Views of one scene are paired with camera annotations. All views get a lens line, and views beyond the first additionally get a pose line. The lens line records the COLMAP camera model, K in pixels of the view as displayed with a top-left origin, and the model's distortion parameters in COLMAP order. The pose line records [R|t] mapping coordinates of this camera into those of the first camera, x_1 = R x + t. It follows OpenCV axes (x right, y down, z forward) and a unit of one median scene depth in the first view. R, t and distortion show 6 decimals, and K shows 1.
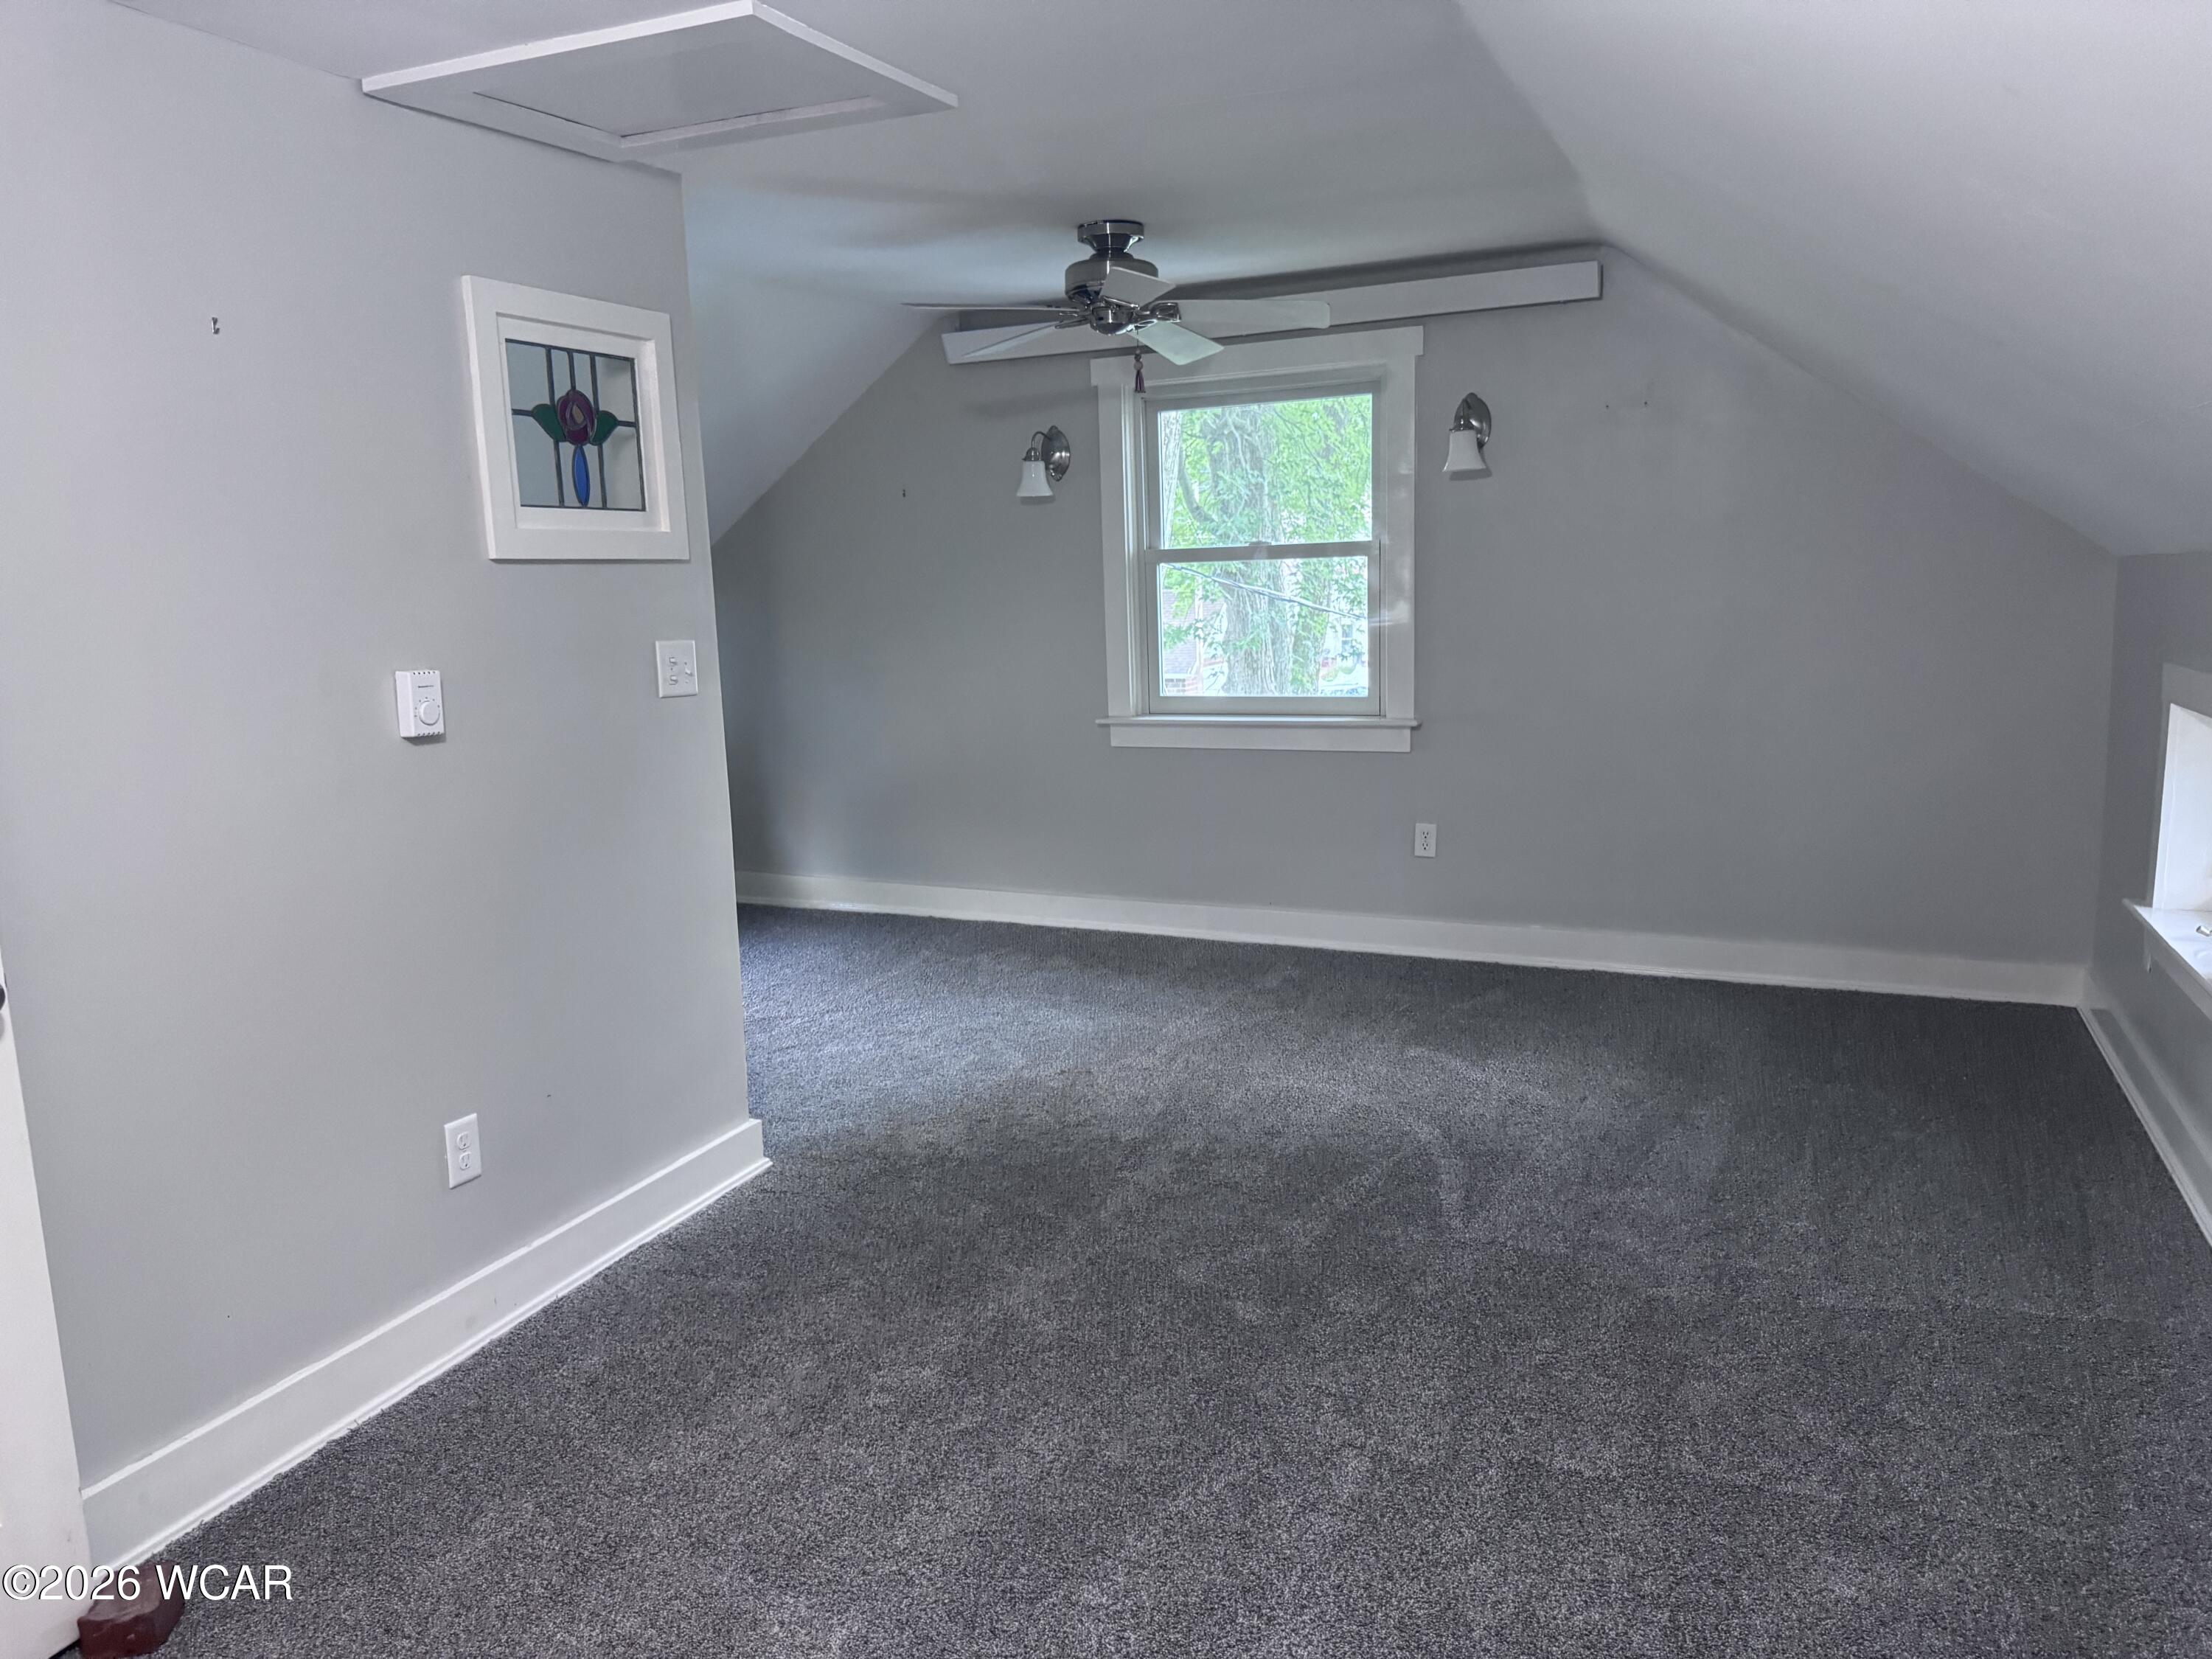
lens RADIAL K [[1545.2, 0, 1099.8], [0, 1545.2, 825.0], [0, 0, 1]] dist [0.014595, -0.025074]
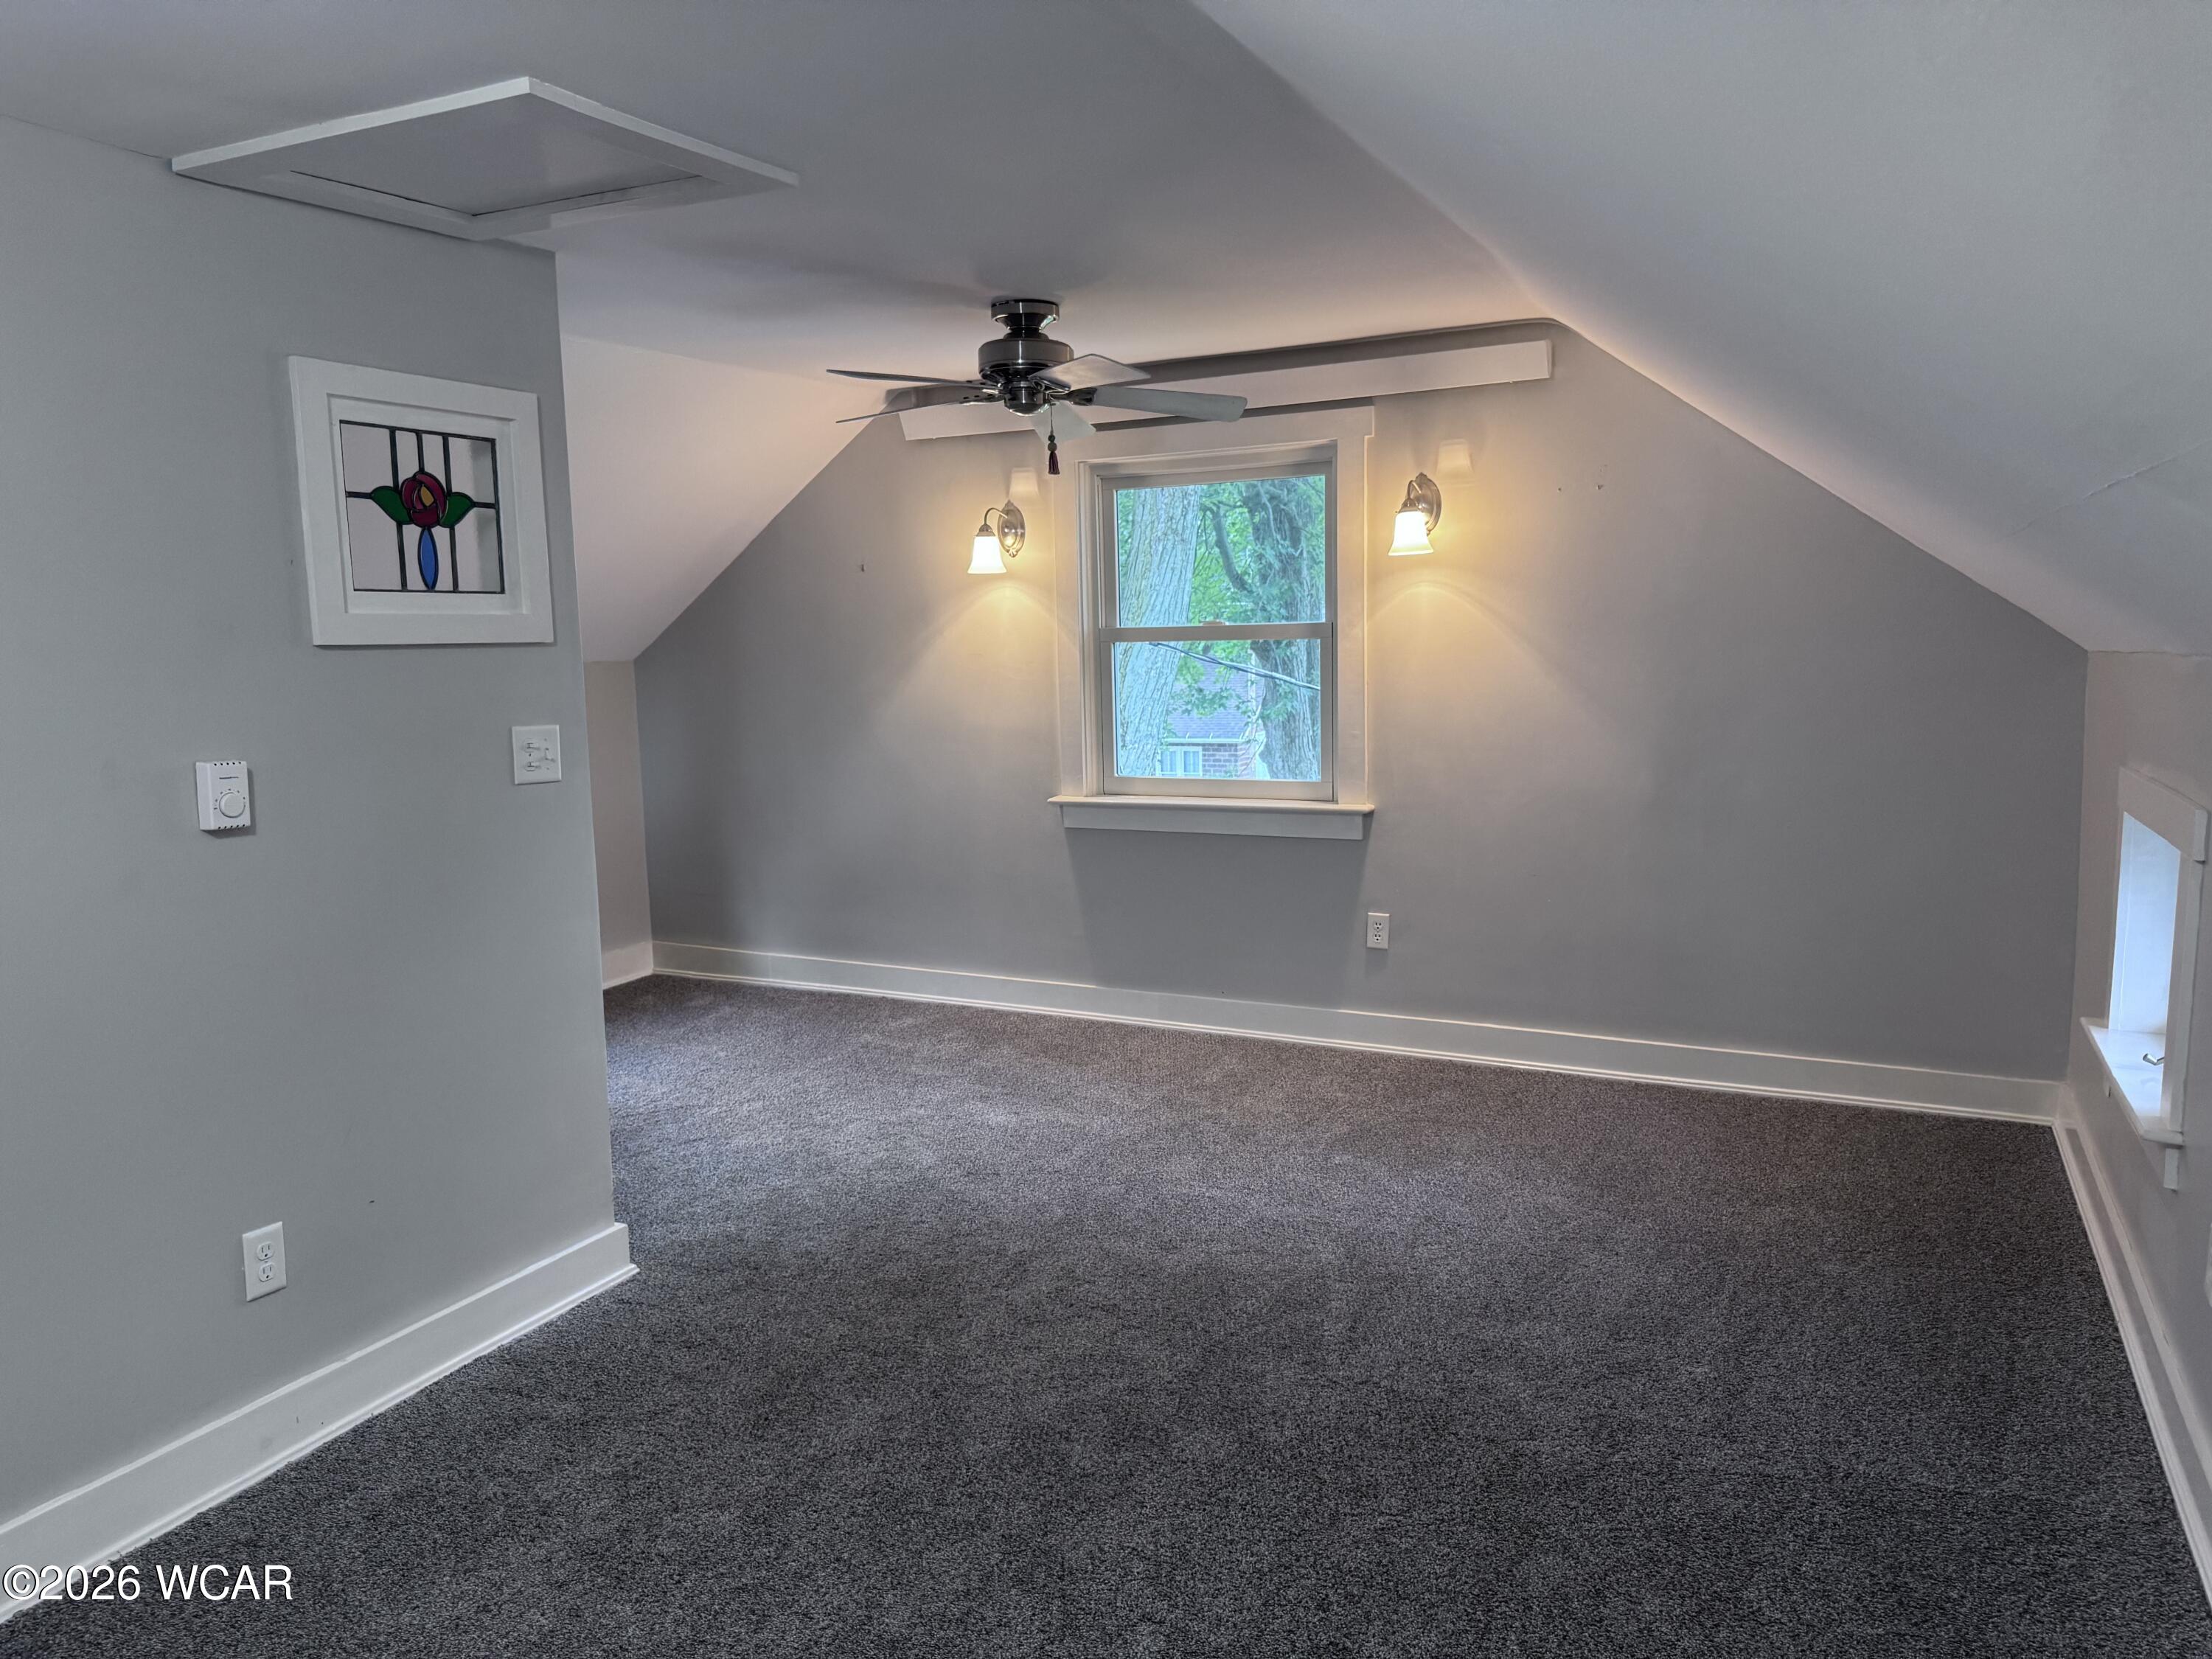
lens RADIAL K [[1545.2, 0, 1111.3], [0, 1545.2, 829.6], [0, 0, 1]] dist [0.014595, -0.025074]
pose [[0.999352, 0.015241, -0.032601, 0.125569], [-0.016435, 0.999192, -0.036690, -0.026708], [0.032015, 0.037202, 0.998795, 0.048928]]
